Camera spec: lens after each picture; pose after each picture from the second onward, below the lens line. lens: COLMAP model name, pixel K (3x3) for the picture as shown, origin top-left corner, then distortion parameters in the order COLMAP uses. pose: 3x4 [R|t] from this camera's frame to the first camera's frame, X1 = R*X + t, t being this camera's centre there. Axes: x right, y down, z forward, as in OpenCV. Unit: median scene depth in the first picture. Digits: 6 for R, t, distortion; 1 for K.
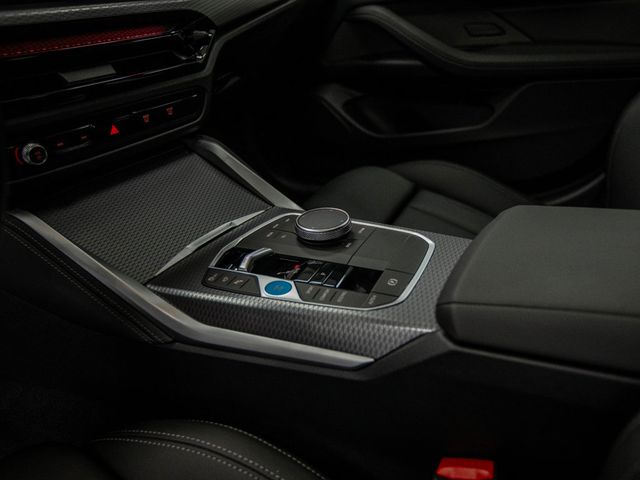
lens RADIAL K [[505.6, 0, 320.0], [0, 505.6, 240.0], [0, 0, 1]] dist [-0.003819, -0.003405]
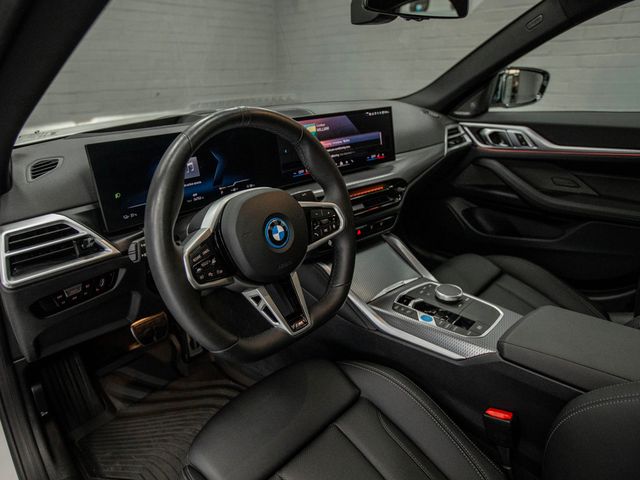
lens RADIAL K [[362.4, 0, 320.0], [0, 362.4, 240.0], [0, 0, 1]] dist [0.030846, 0.001134]
pose [[0.945292, 0.165041, -0.281398, -0.112801], [-0.186342, 0.981186, -0.050505, -0.071475], [0.267768, 0.100178, 0.958261, -0.663531]]
